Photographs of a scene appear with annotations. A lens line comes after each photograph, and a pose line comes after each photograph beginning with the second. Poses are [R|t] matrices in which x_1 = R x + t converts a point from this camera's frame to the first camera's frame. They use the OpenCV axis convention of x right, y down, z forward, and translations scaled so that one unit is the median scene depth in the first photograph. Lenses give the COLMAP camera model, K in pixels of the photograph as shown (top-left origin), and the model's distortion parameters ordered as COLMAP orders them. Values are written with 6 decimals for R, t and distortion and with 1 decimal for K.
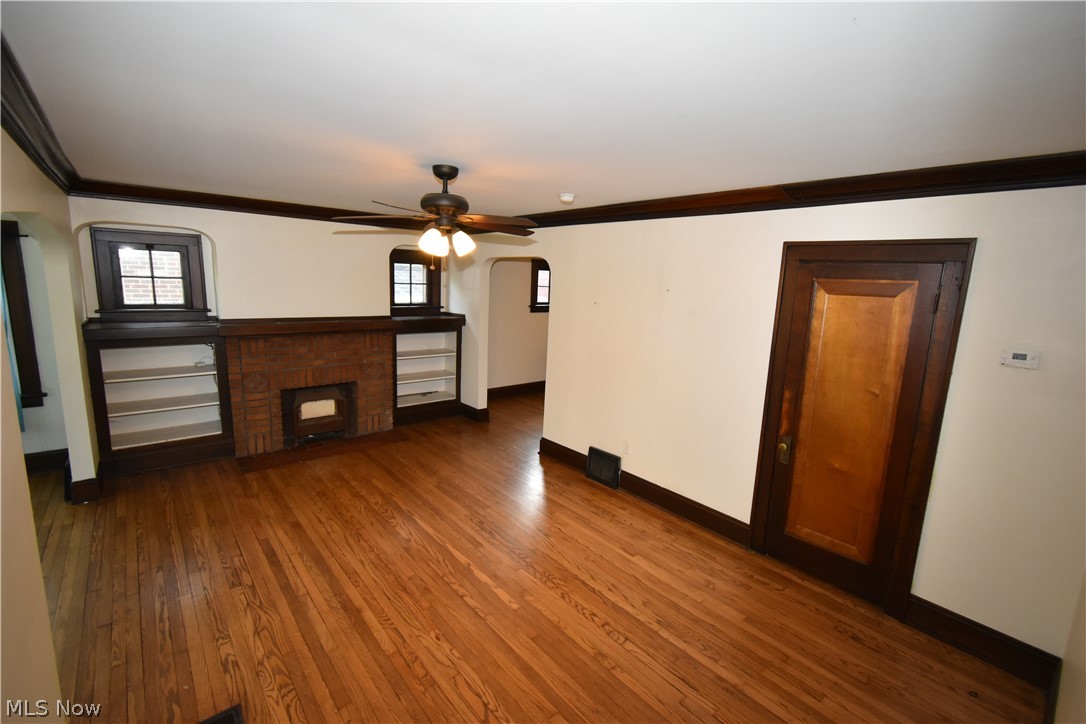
lens RADIAL K [[473.2, 0, 543.0], [0, 473.2, 362.0], [0, 0, 1]] dist [-0.000545, -0.000263]
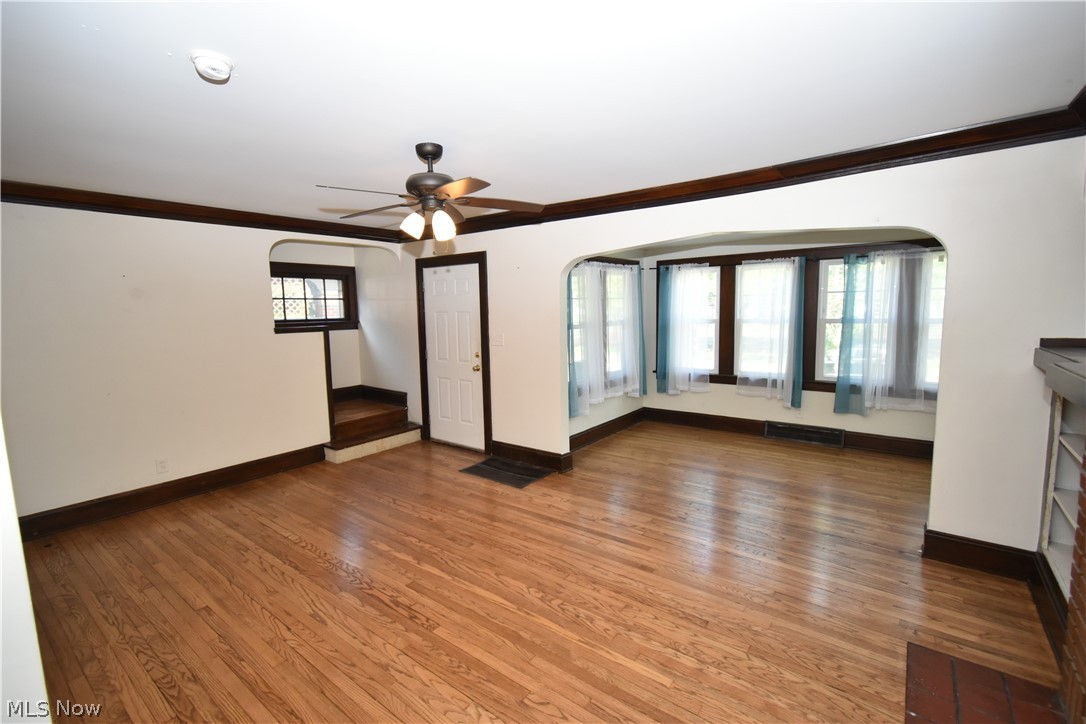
lens RADIAL K [[481.1, 0, 545.1], [0, 481.1, 362.6], [0, 0, 1]] dist [0.001822, -0.000761]
pose [[-0.976714, 0.003854, -0.214511, -0.144424], [-0.055807, 0.960858, 0.271364, -0.173842], [0.207160, 0.277016, -0.938268, 1.344677]]
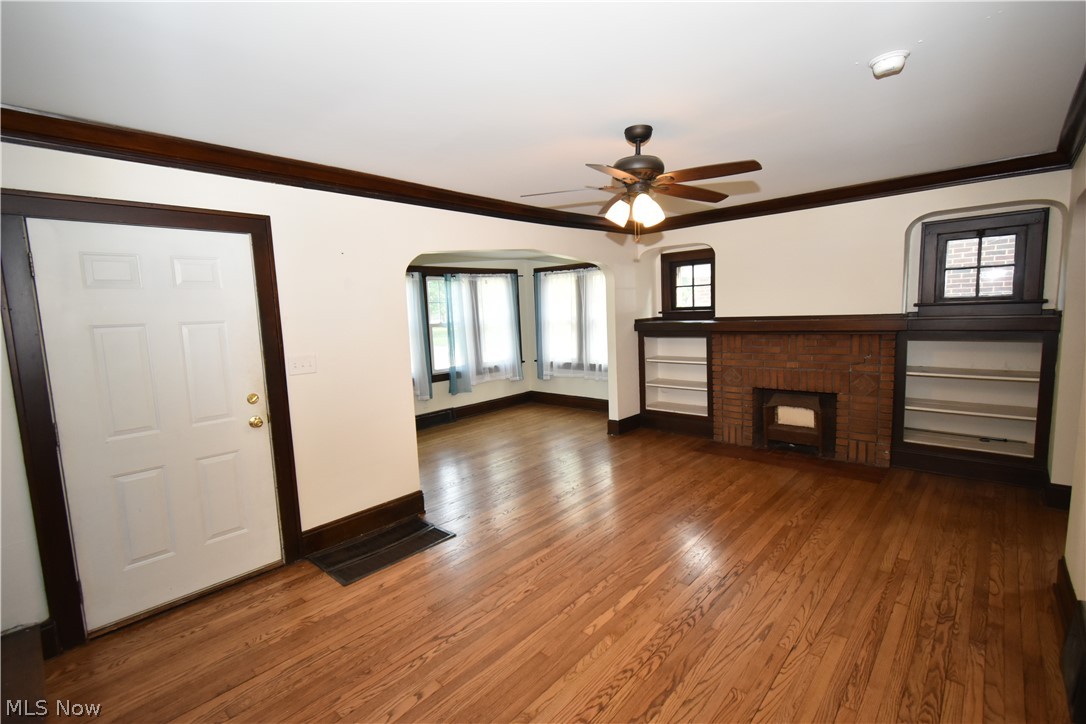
lens RADIAL K [[487.1, 0, 548.1], [0, 487.1, 363.0], [0, 0, 1]] dist [0.001271, -0.001123]
pose [[0.123588, 0.068484, -0.989968, 0.478619], [-0.124298, 0.990827, 0.053026, 0.007718], [0.984518, 0.116498, 0.130967, 0.487134]]
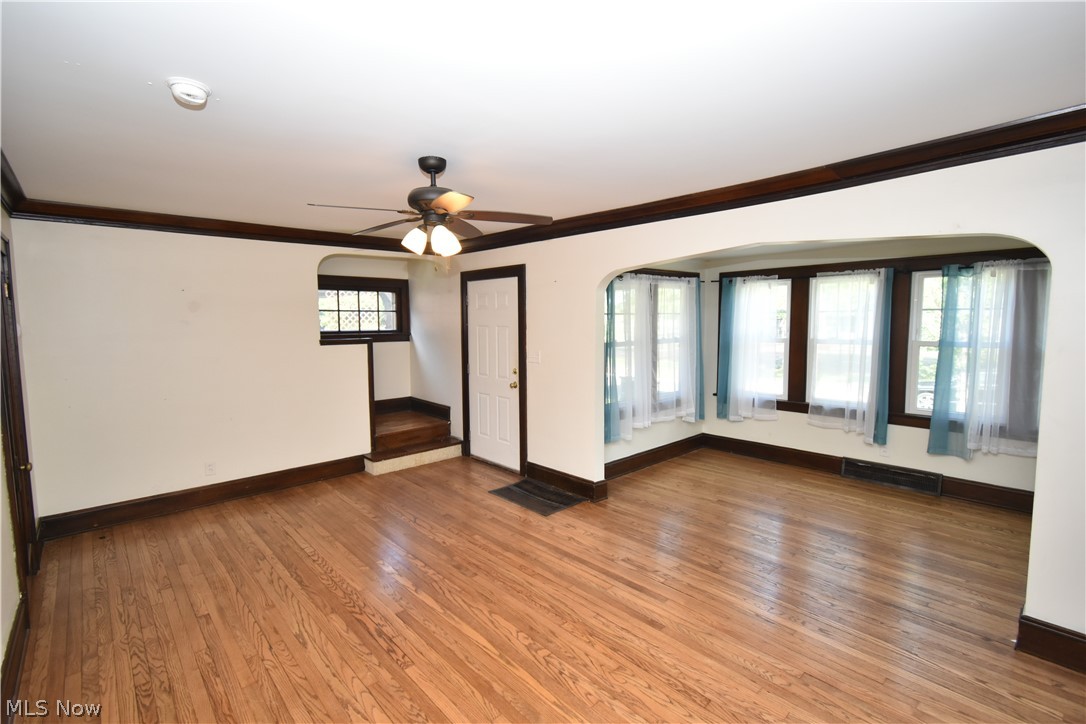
lens RADIAL K [[494.5, 0, 546.8], [0, 494.5, 362.9], [0, 0, 1]] dist [0.002426, -0.000635]
pose [[-0.998424, -0.028283, -0.048482, -0.254210], [-0.039826, 0.965630, 0.256851, -0.184660], [0.039551, 0.258377, -0.965234, 1.322028]]
